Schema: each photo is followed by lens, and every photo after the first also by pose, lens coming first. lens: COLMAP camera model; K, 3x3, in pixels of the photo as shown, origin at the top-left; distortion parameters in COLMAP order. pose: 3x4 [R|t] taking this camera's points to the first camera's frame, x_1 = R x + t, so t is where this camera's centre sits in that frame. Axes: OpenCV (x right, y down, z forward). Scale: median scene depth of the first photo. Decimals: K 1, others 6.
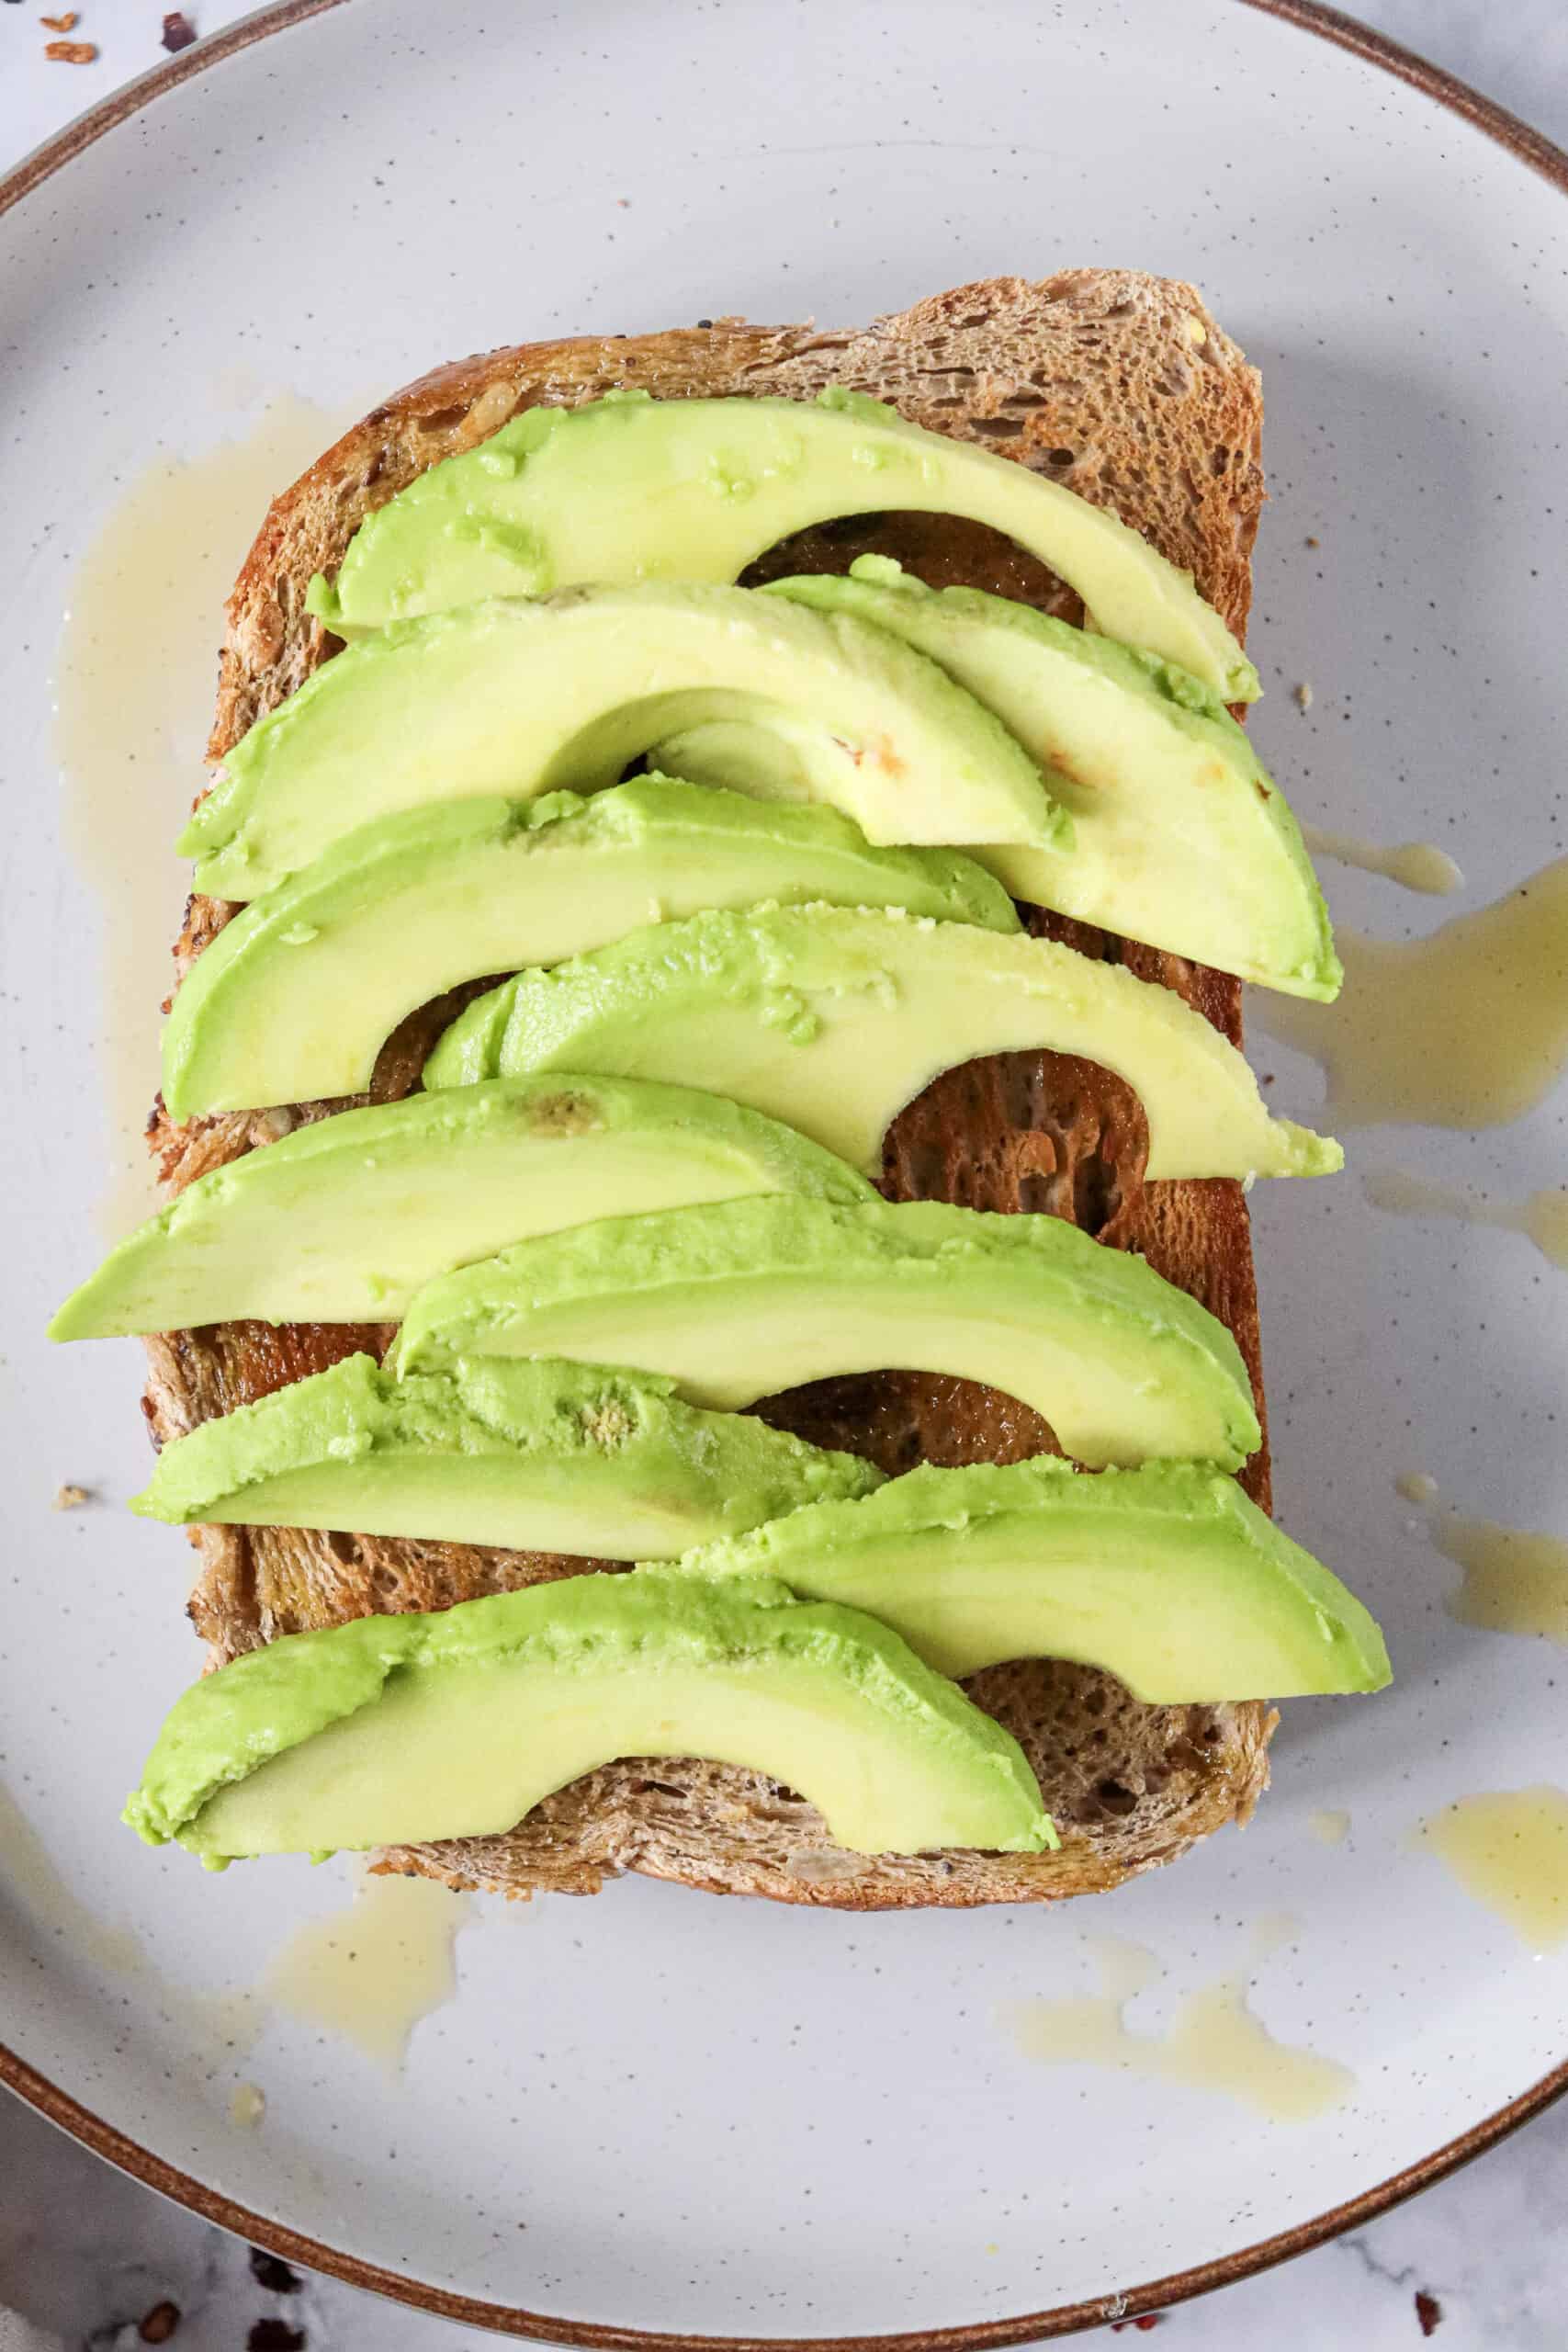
lens RADIAL K [[4736.9, 0, 784.0], [0, 4736.9, 1176.0], [0, 0, 1]] dist [-0.104659, 0.270860]
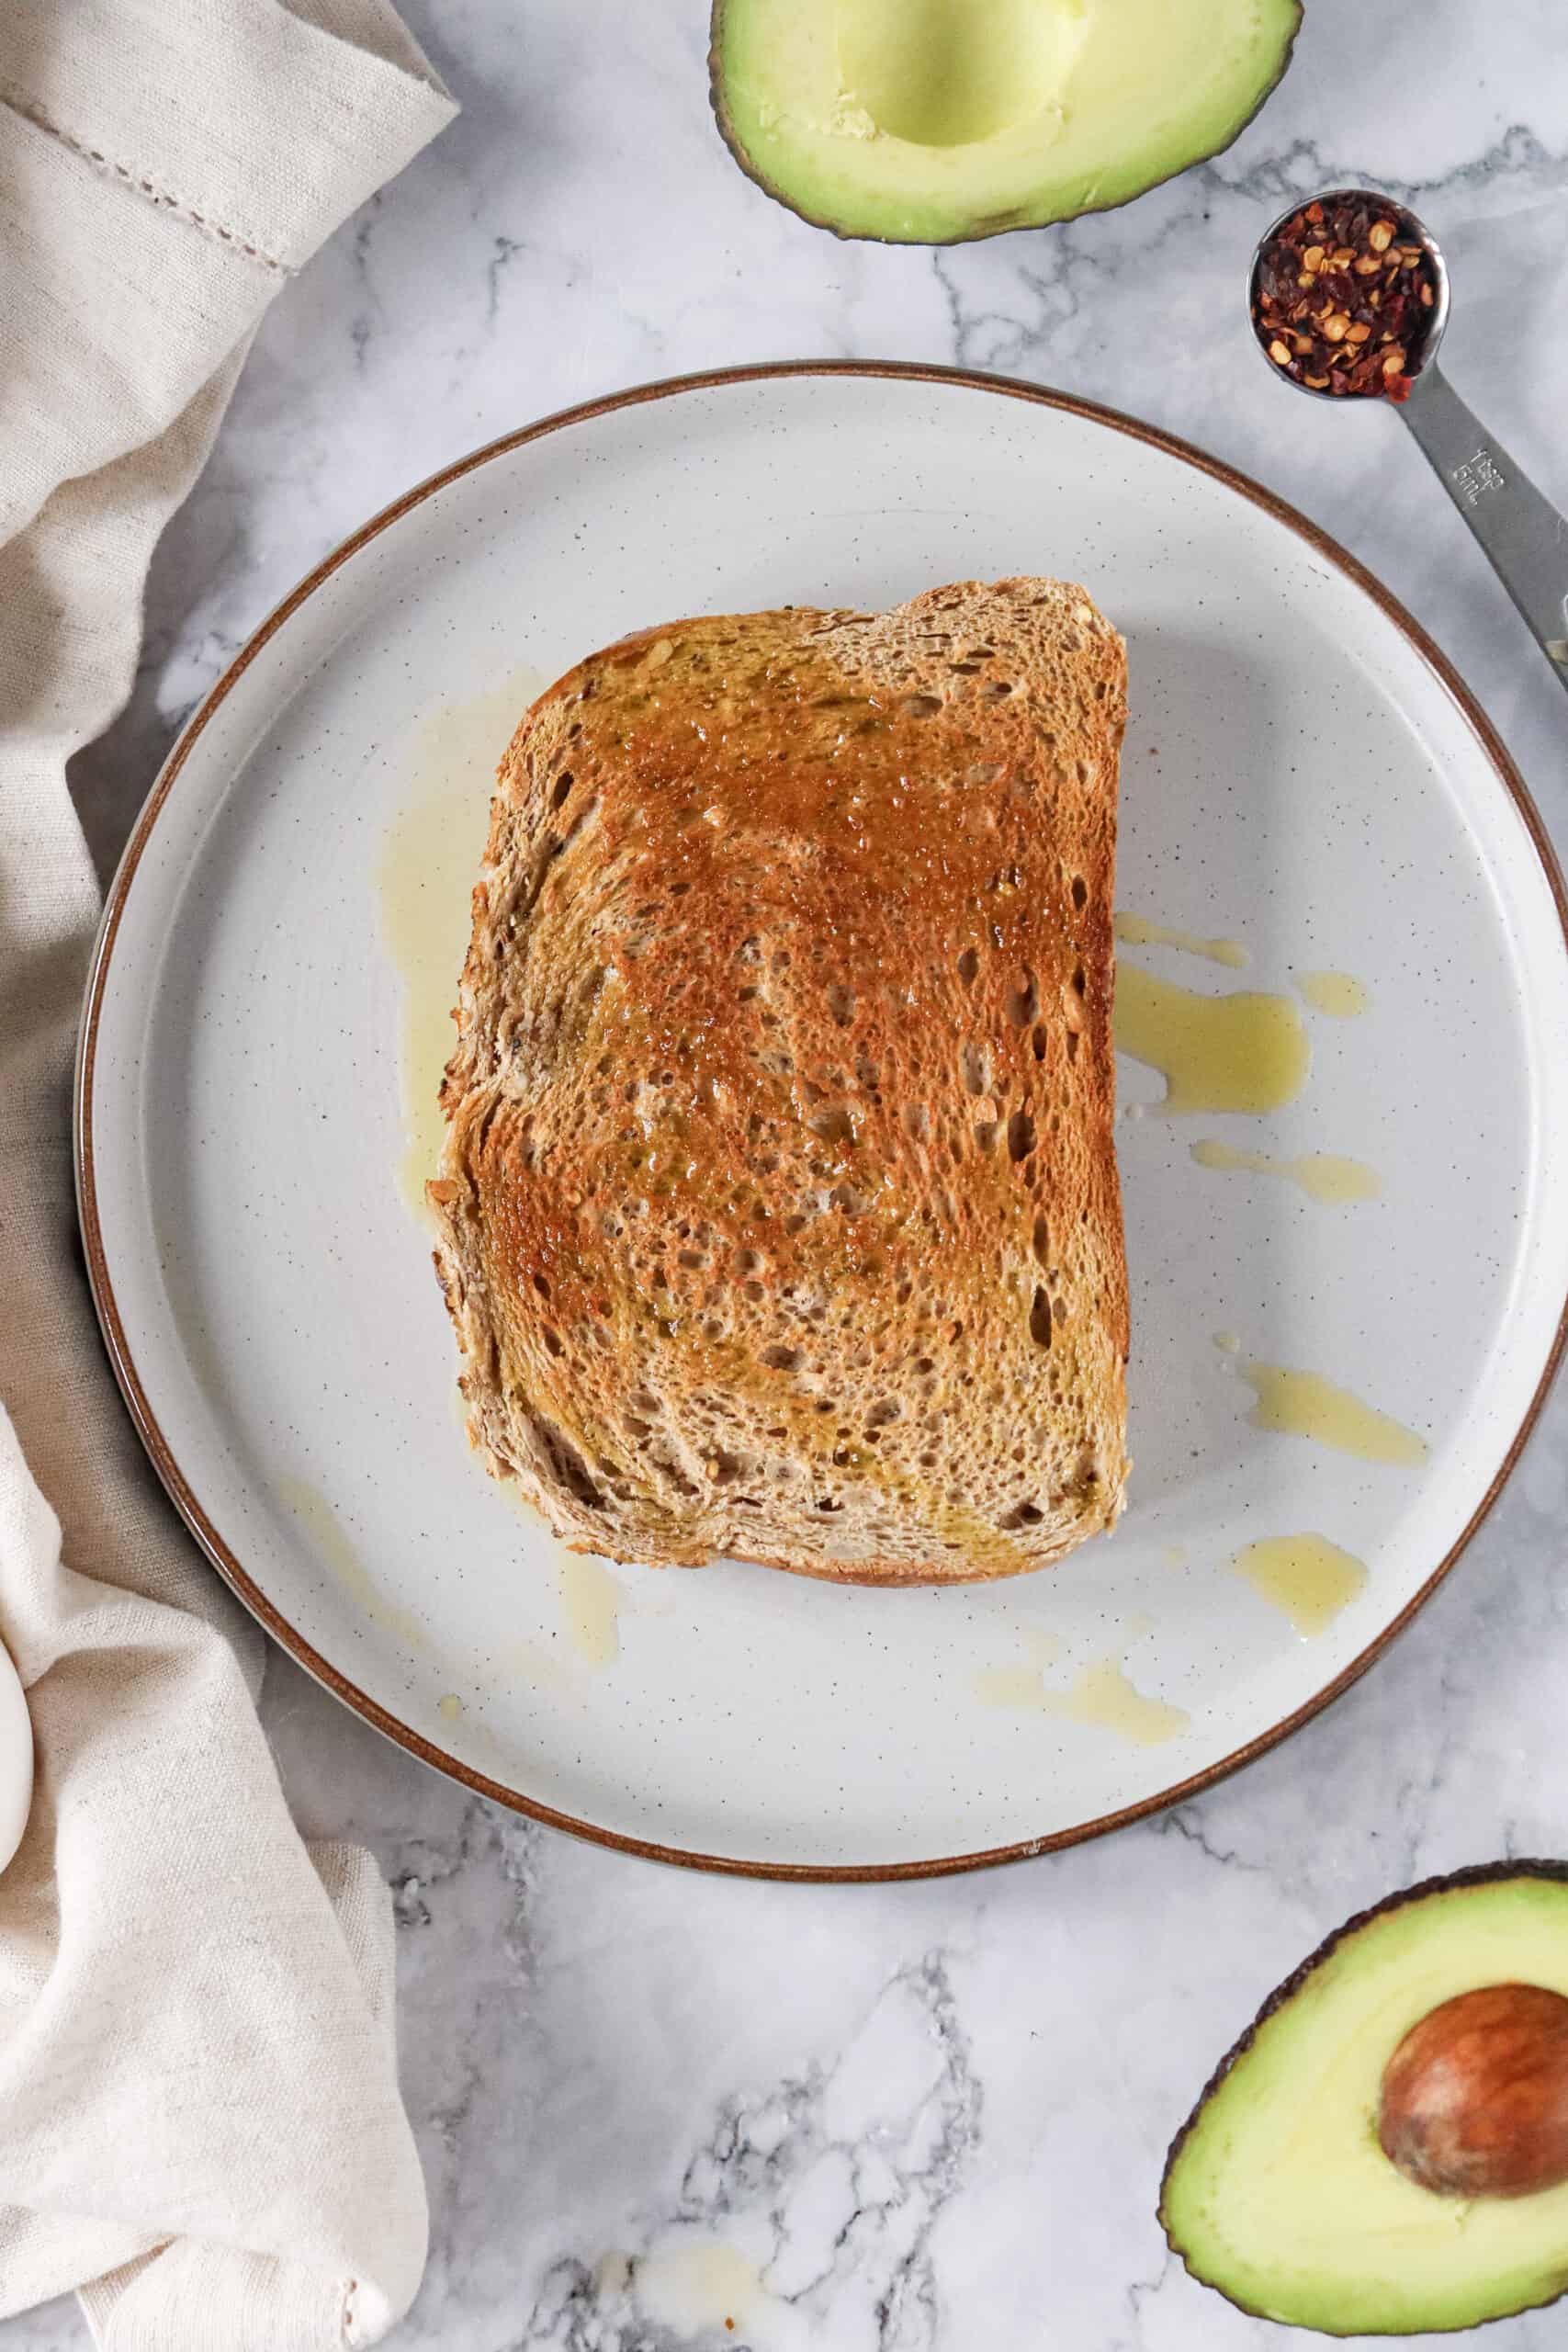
lens RADIAL K [[5015.2, 0, 956.5], [0, 5015.2, 1177.0], [0, 0, 1]] dist [-1.149776, 12.534173]
pose [[0.999932, 0.011394, -0.002439, 0.048497], [-0.011554, 0.996632, -0.081189, 0.157454], [0.001506, 0.081212, 0.996696, -0.705105]]
